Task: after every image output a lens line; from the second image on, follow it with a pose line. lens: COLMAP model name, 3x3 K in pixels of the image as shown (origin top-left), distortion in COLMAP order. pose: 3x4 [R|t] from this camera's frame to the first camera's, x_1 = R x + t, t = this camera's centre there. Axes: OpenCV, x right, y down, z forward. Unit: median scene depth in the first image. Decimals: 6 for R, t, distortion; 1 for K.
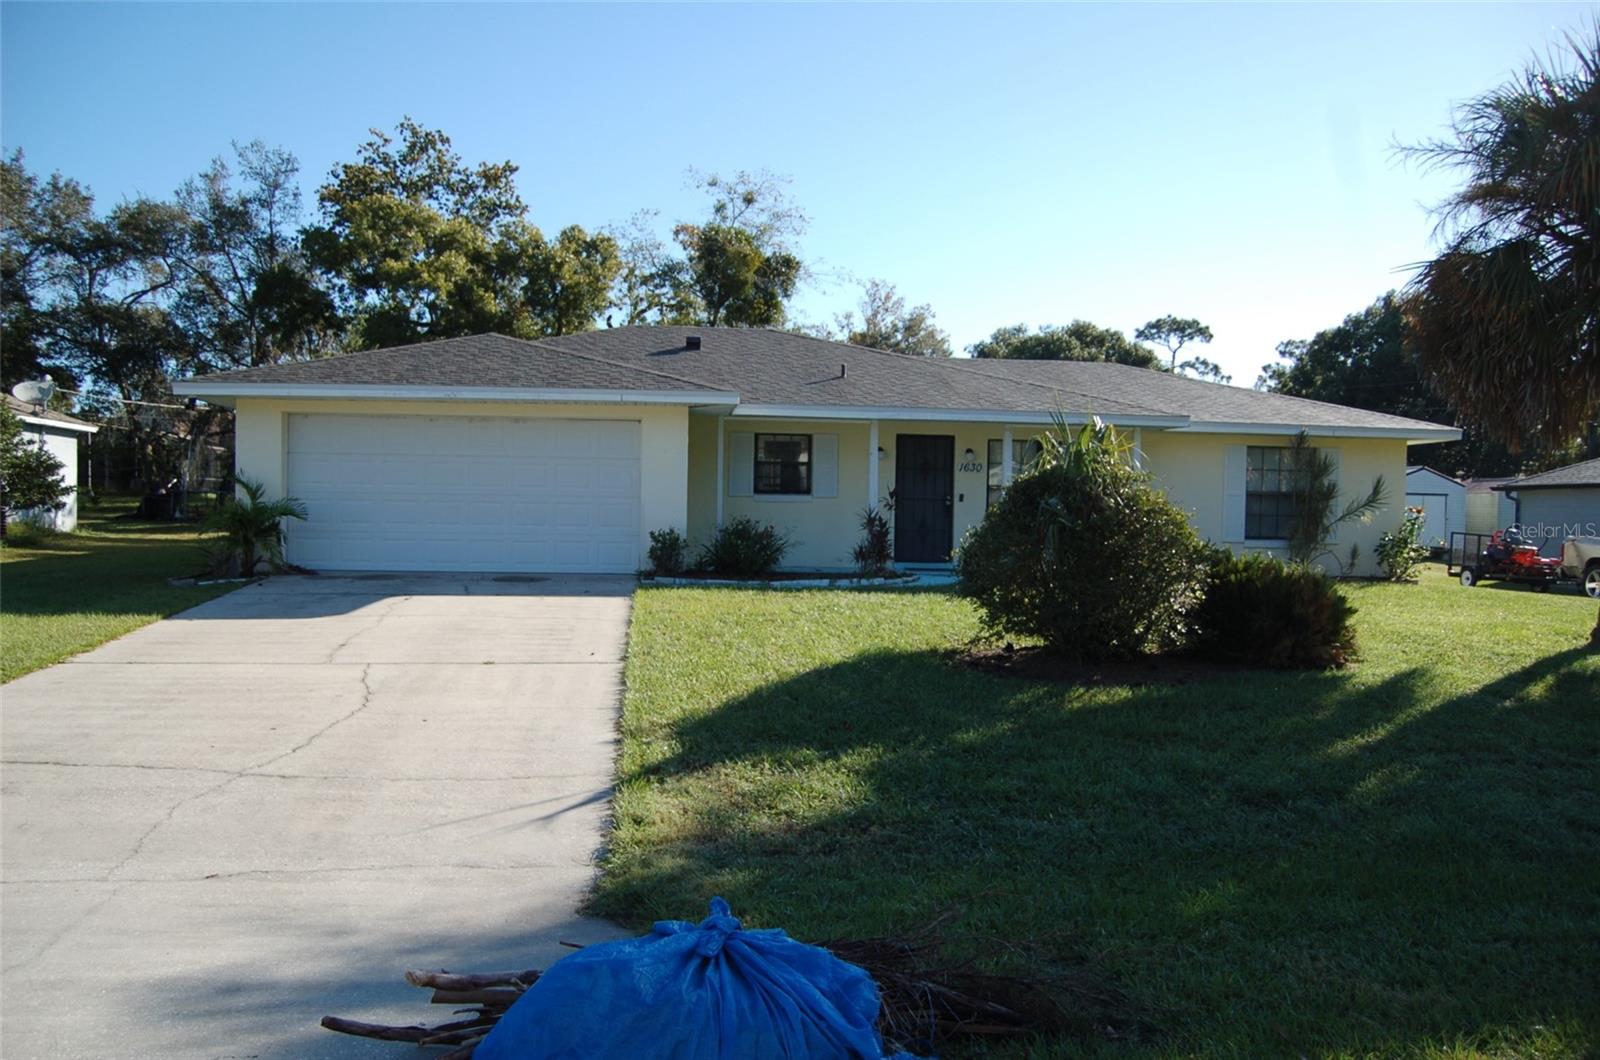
lens RADIAL K [[1254.8, 0, 790.3], [0, 1254.8, 558.7], [0, 0, 1]] dist [-0.100394, 0.047203]
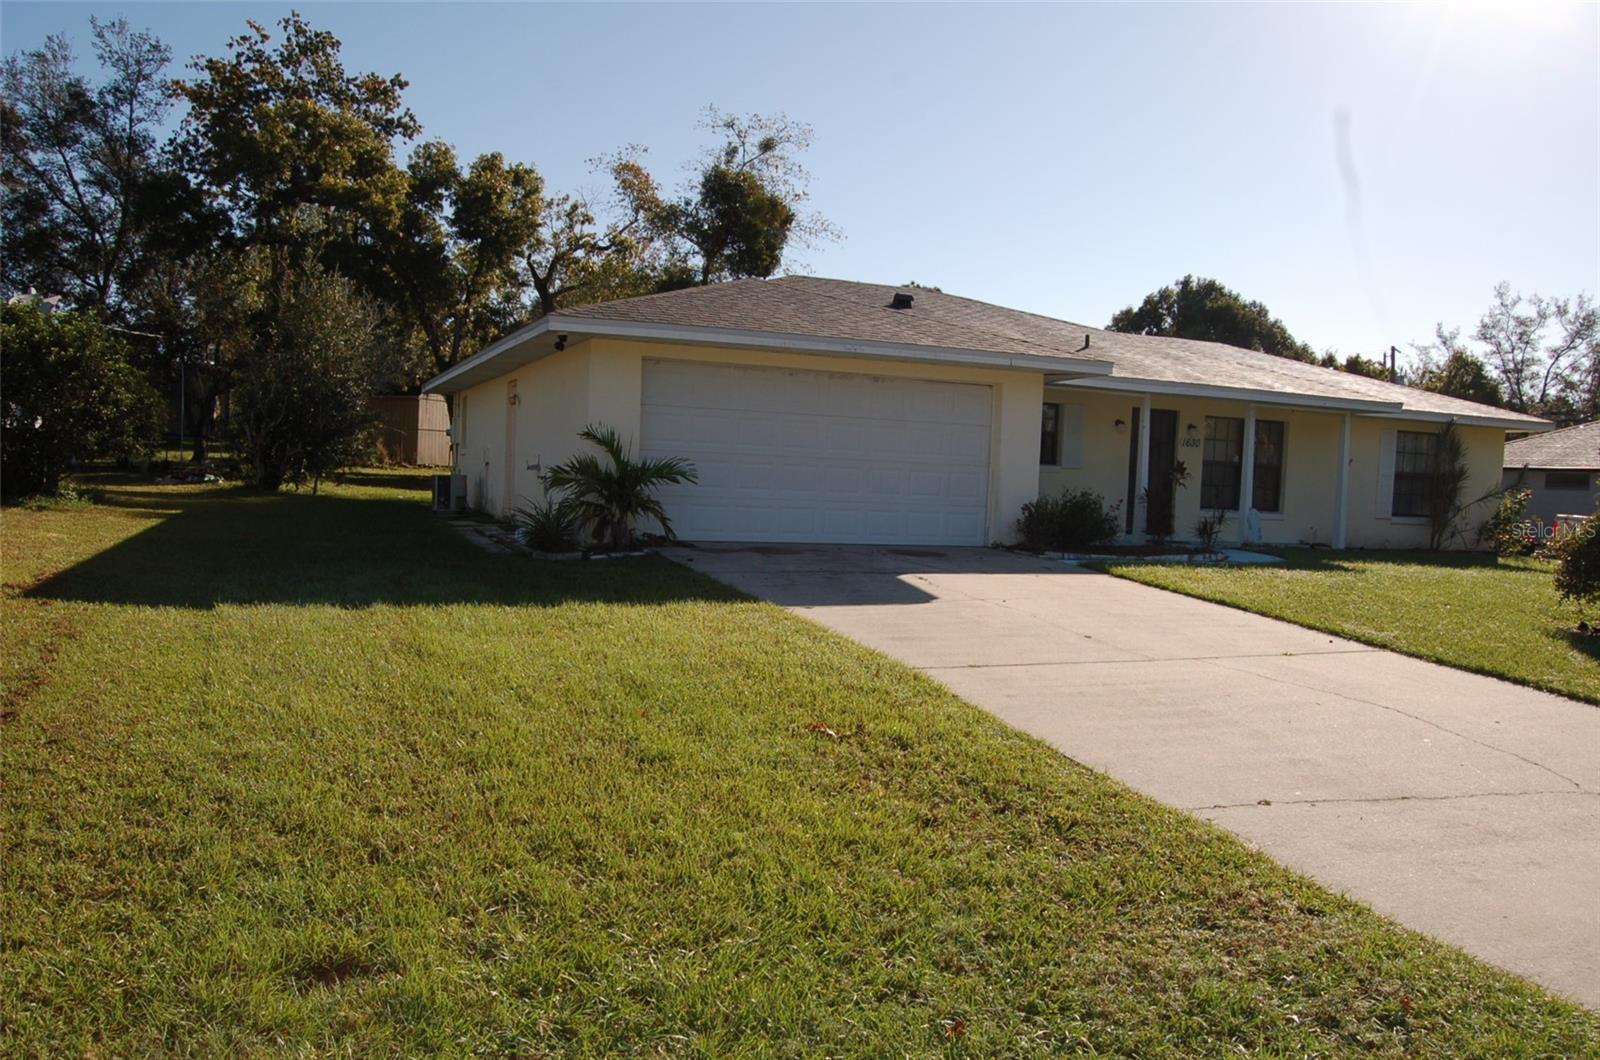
lens RADIAL K [[1254.8, 0, 790.3], [0, 1254.8, 558.7], [0, 0, 1]] dist [-0.100394, 0.047203]
pose [[0.961692, 0.004506, 0.274095, -0.258119], [-0.014817, 0.999258, 0.035559, -0.005130], [-0.273732, -0.038258, 0.961045, 0.061615]]
